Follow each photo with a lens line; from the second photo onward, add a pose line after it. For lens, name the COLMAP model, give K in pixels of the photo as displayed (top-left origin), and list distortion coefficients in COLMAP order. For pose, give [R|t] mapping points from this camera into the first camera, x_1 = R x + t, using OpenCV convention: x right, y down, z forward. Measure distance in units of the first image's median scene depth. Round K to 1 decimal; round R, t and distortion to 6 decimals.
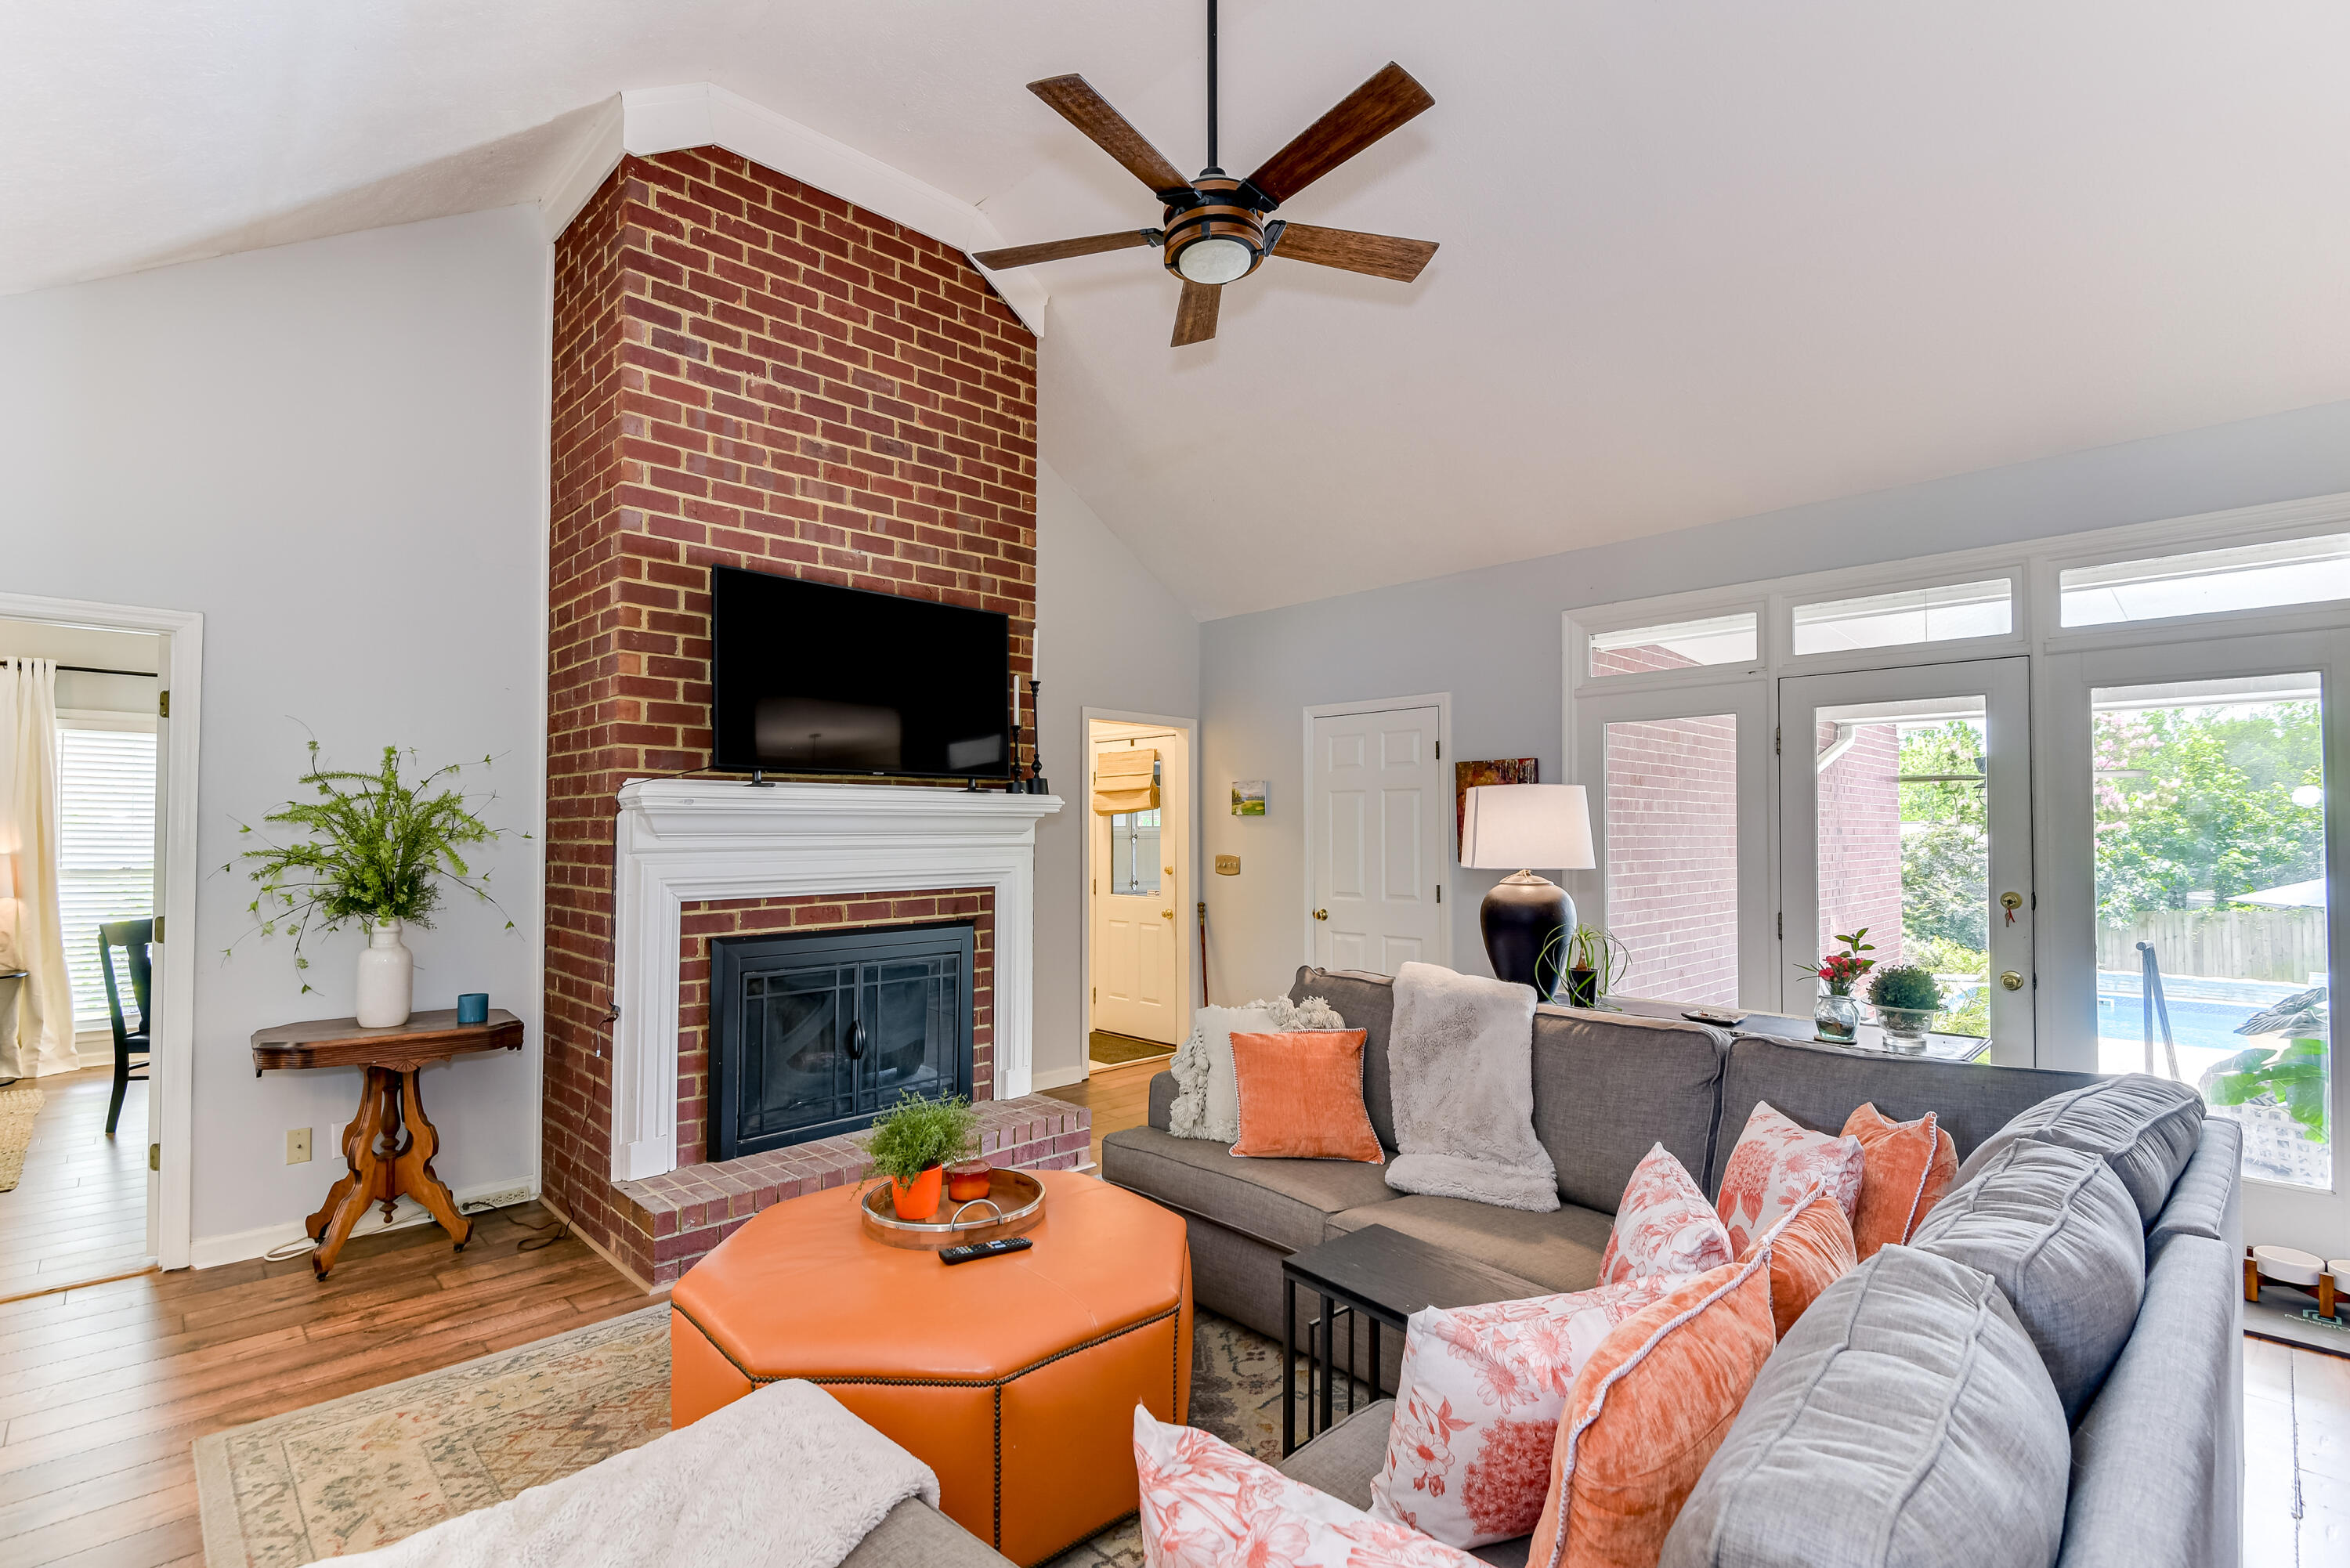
lens RADIAL K [[1094.0, 0, 1168.9], [0, 1094.0, 813.4], [0, 0, 1]] dist [-0.000440, -0.000179]
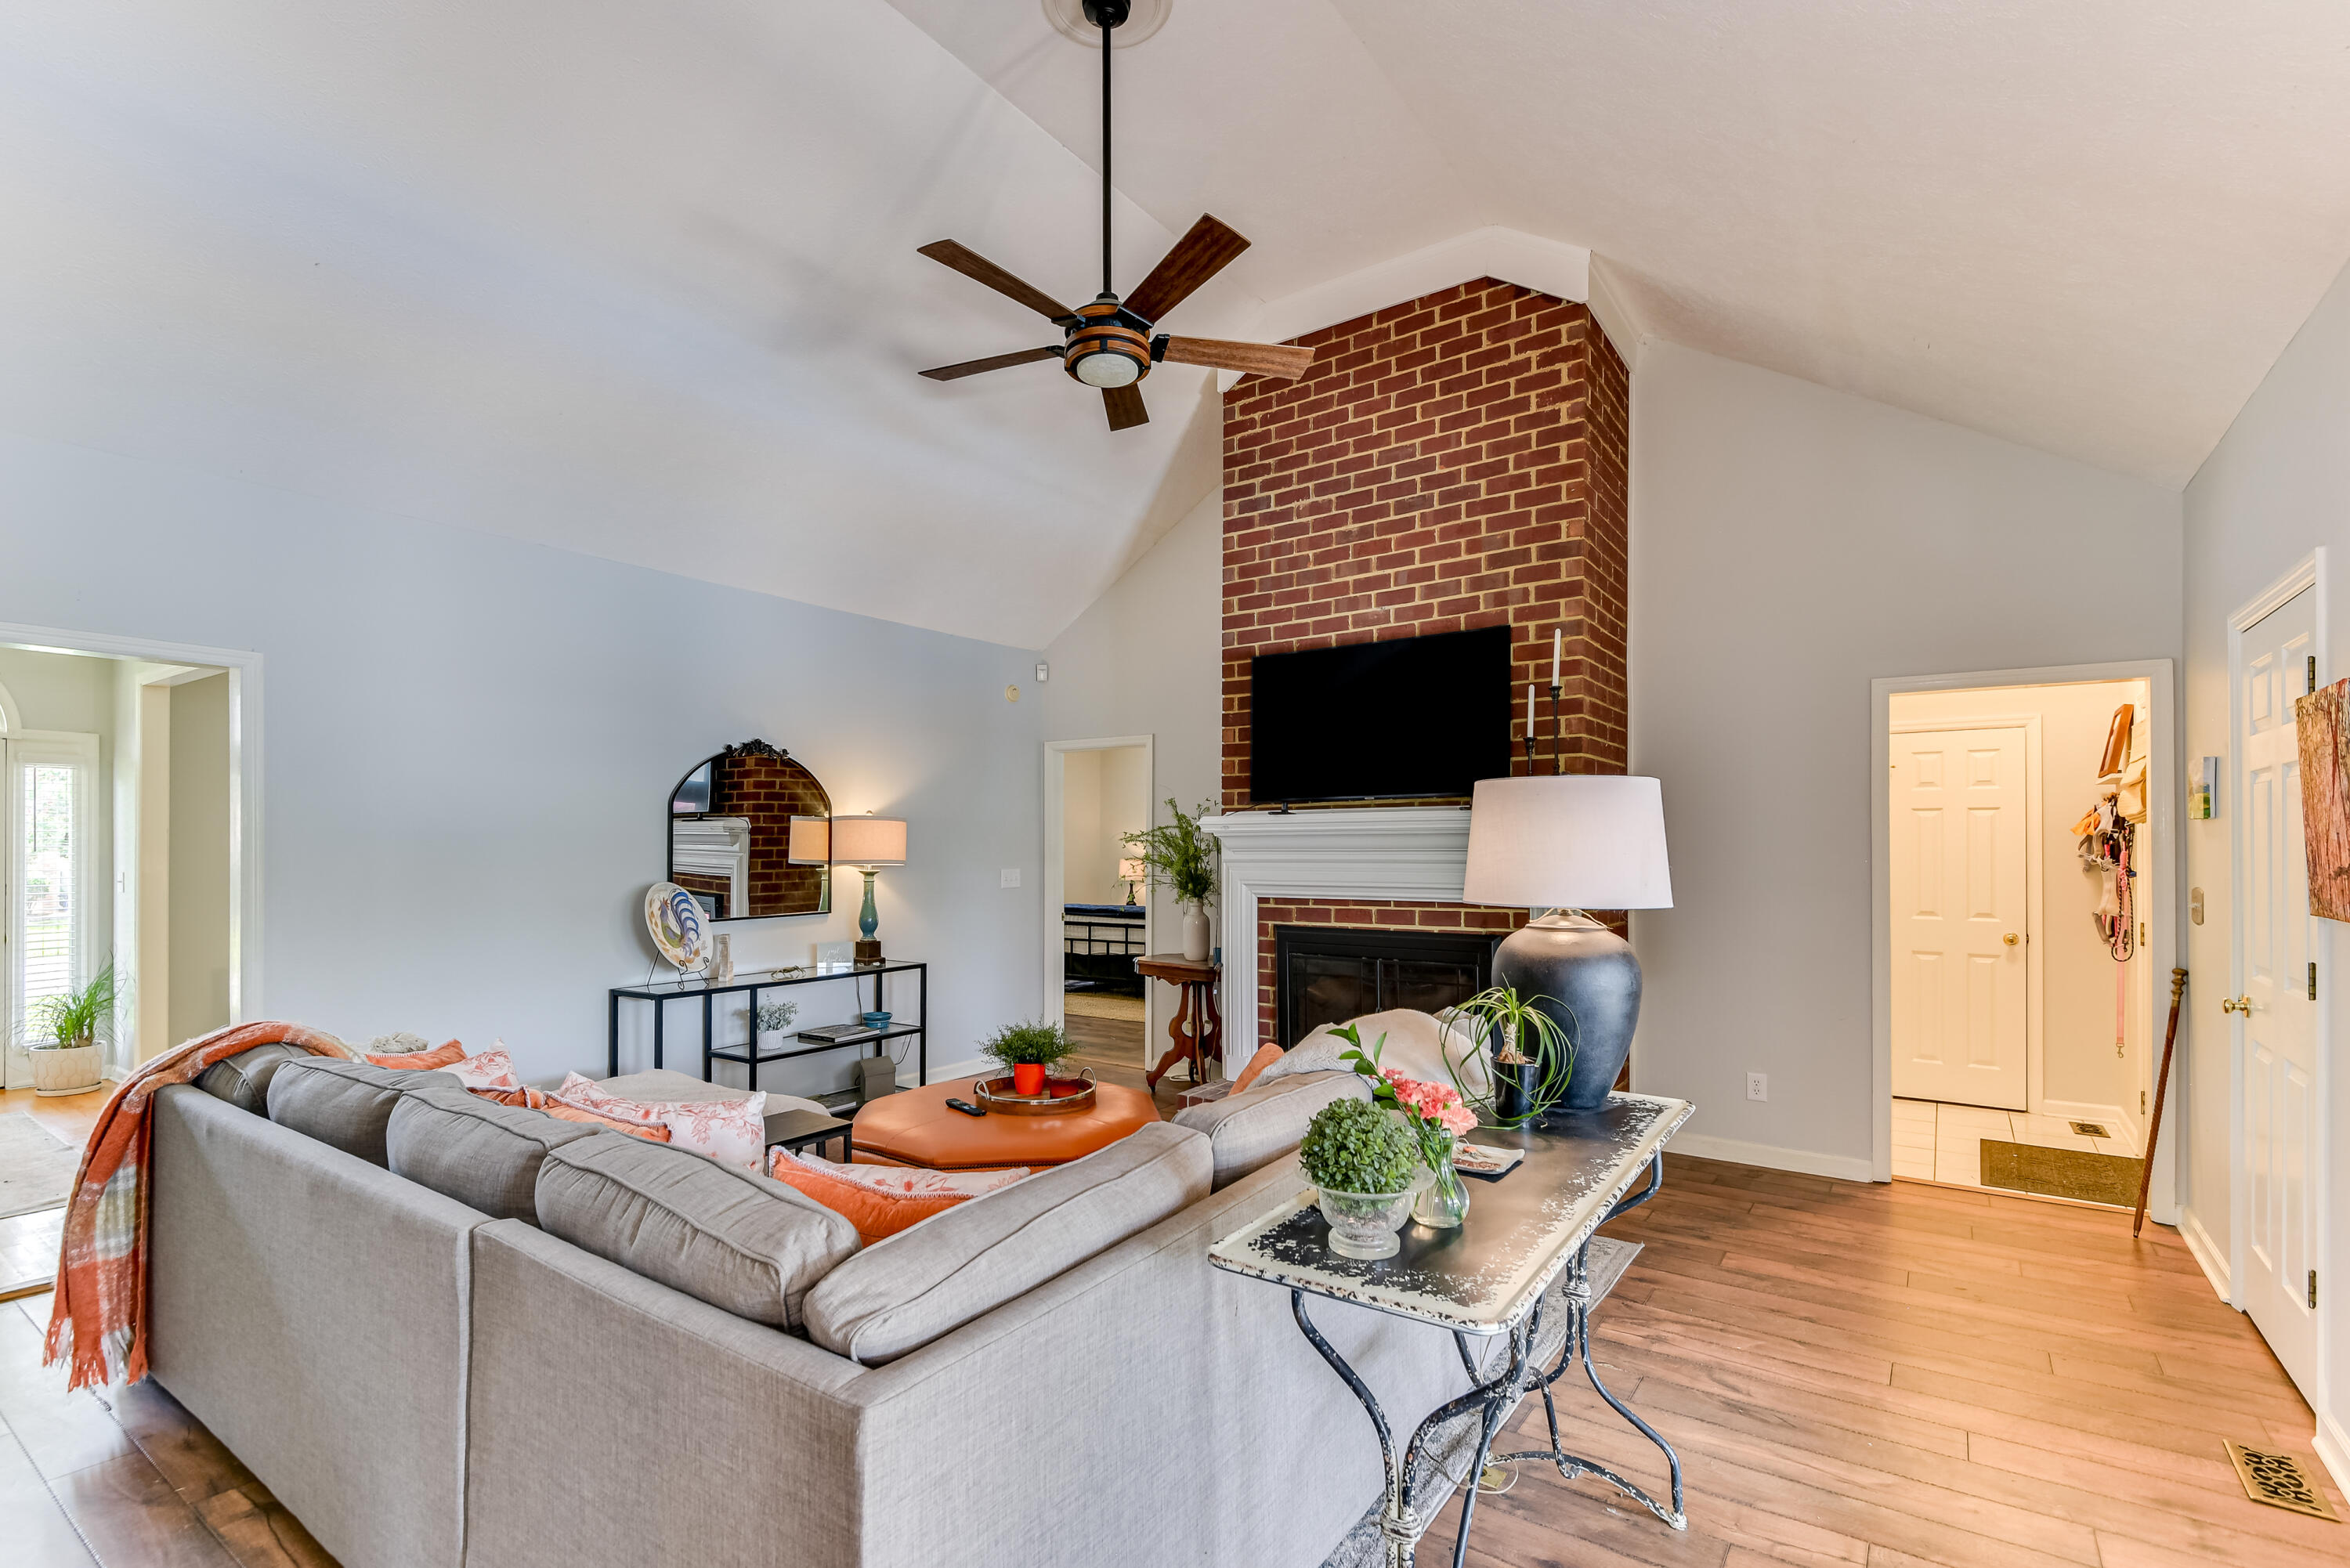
lens RADIAL K [[1058.2, 0, 1174.5], [0, 1058.2, 847.7], [0, 0, 1]] dist [0.000282, -0.000054]
pose [[0.176996, 0.000153, -0.984212, 0.843062], [0.021393, 0.999763, 0.004003, 0.007920], [0.983979, -0.021763, 0.176951, 0.615197]]
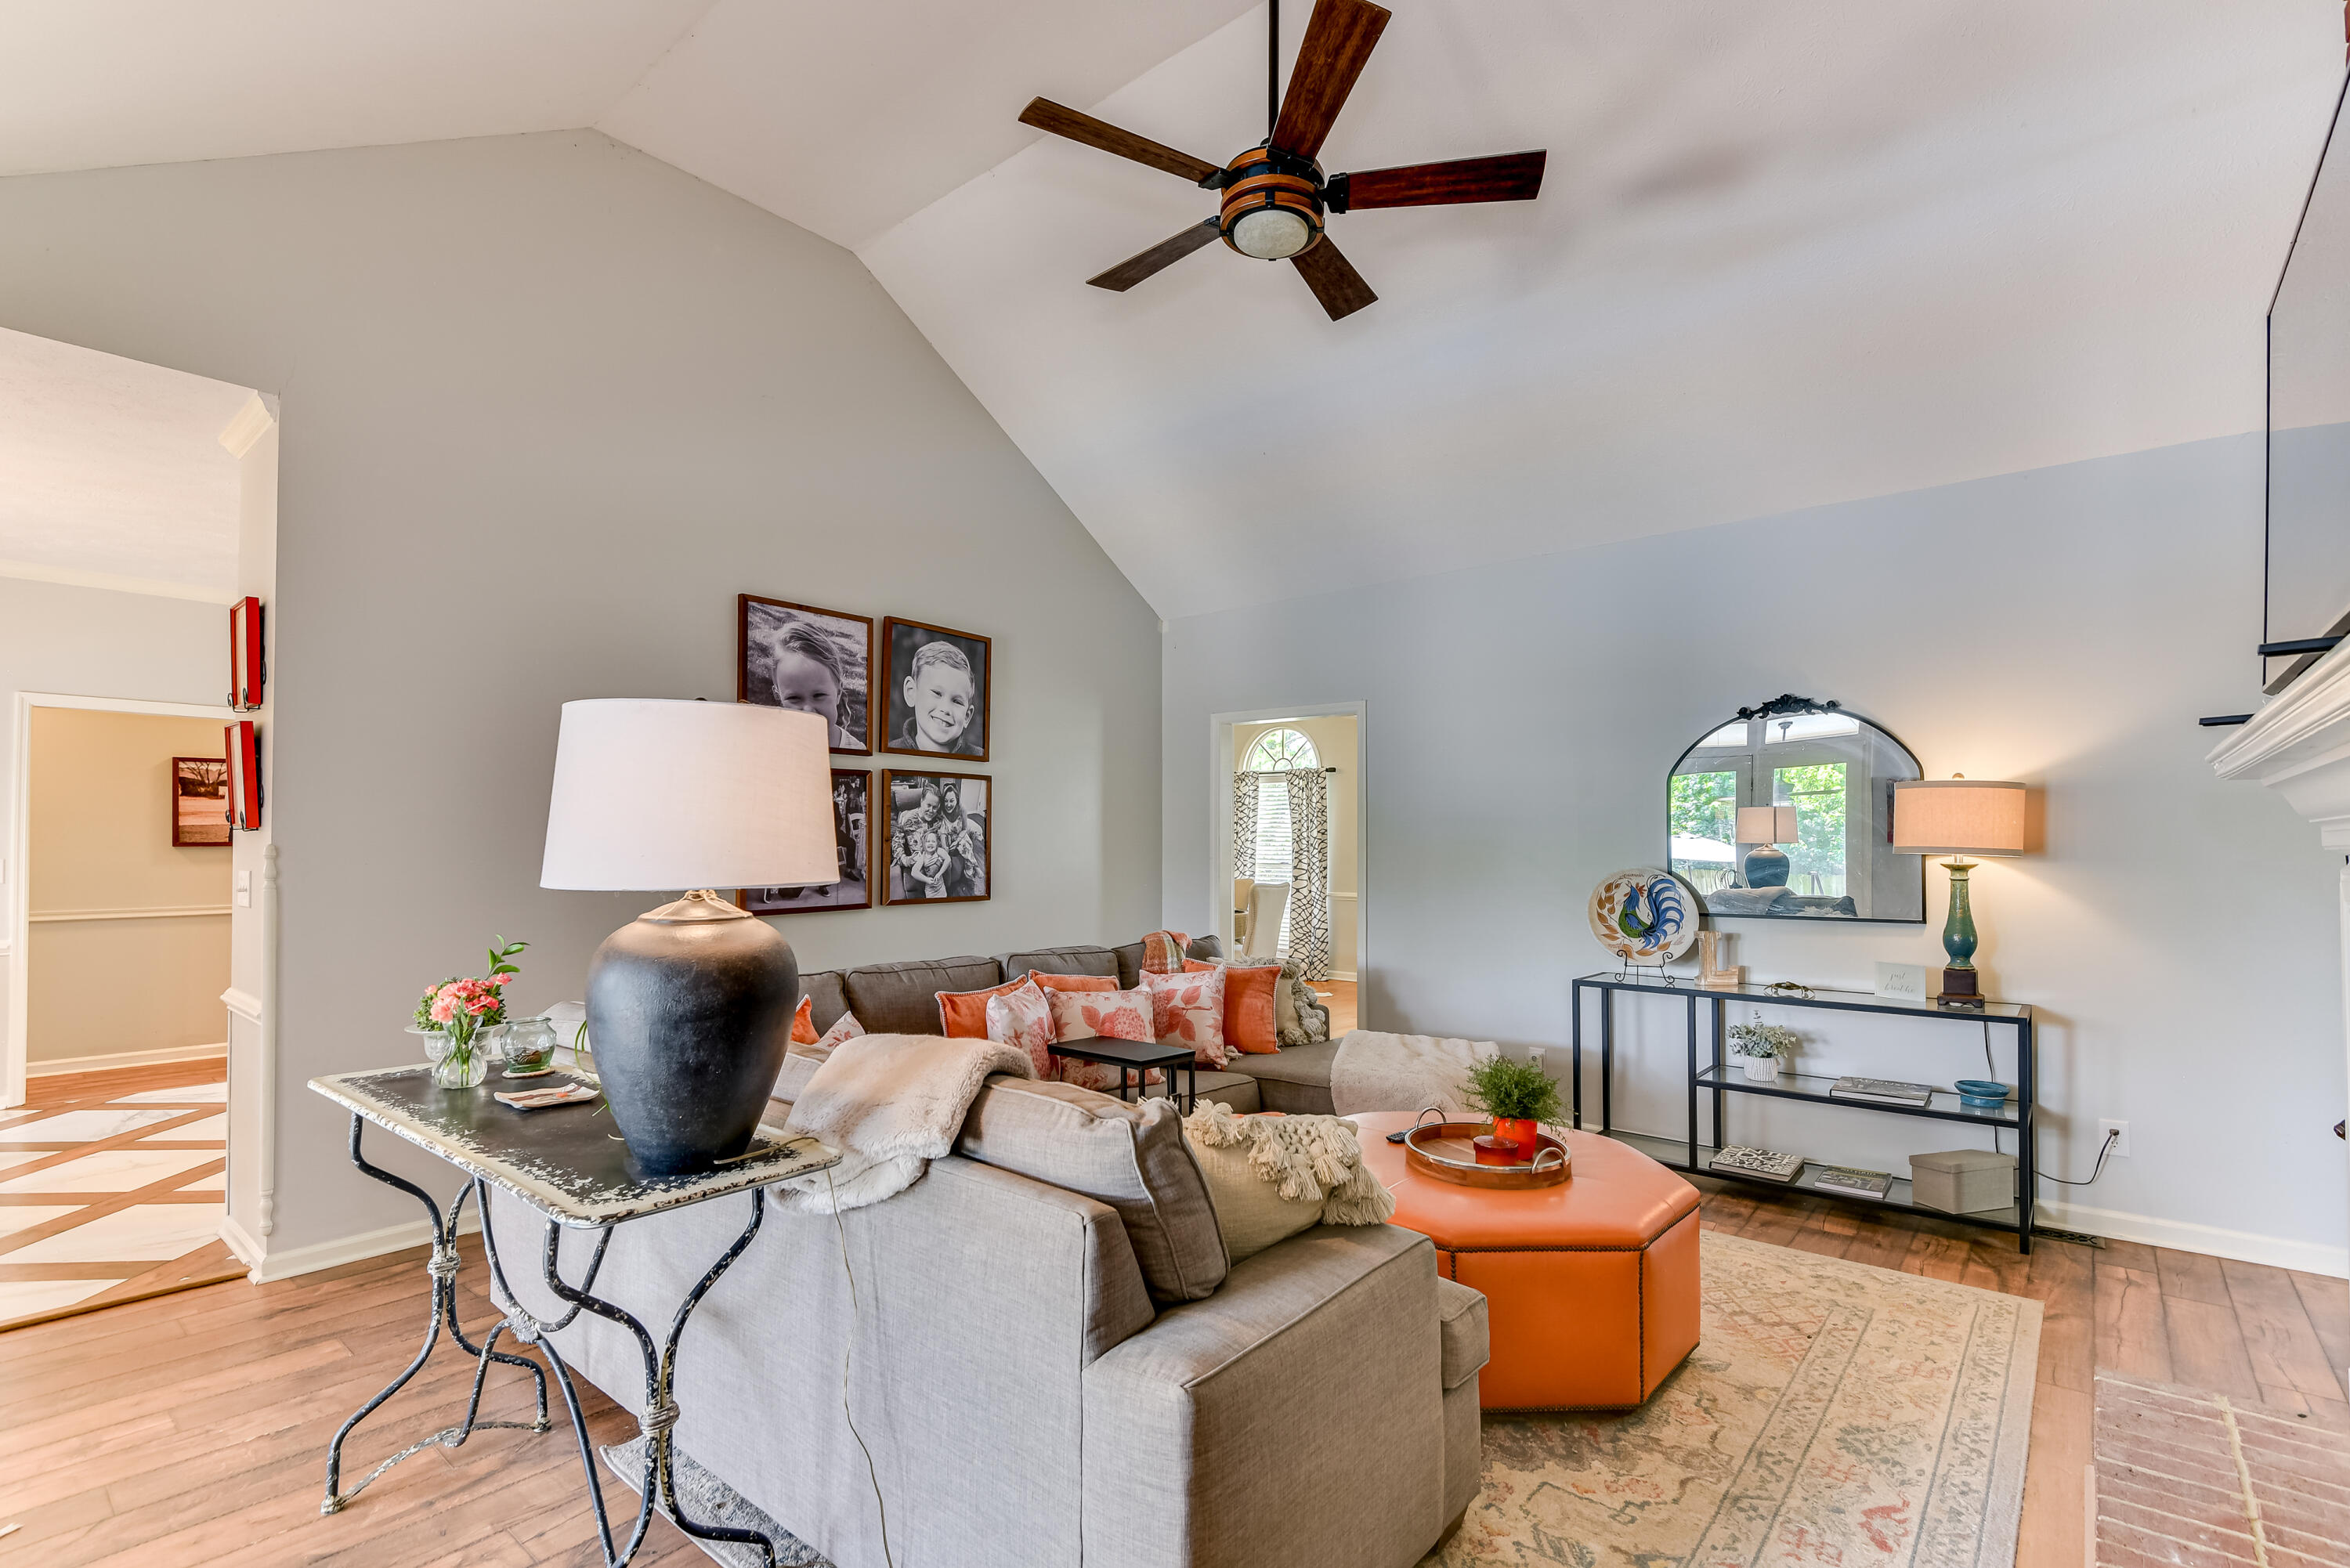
lens RADIAL K [[1112.1, 0, 1169.8], [0, 1112.1, 834.6], [0, 0, 1]] dist [-0.000024, -0.000036]
pose [[-0.995378, -0.003134, -0.095981, 0.153192], [-0.000462, 0.999612, -0.027850, 0.038915], [0.096031, -0.027676, -0.994994, 1.394754]]
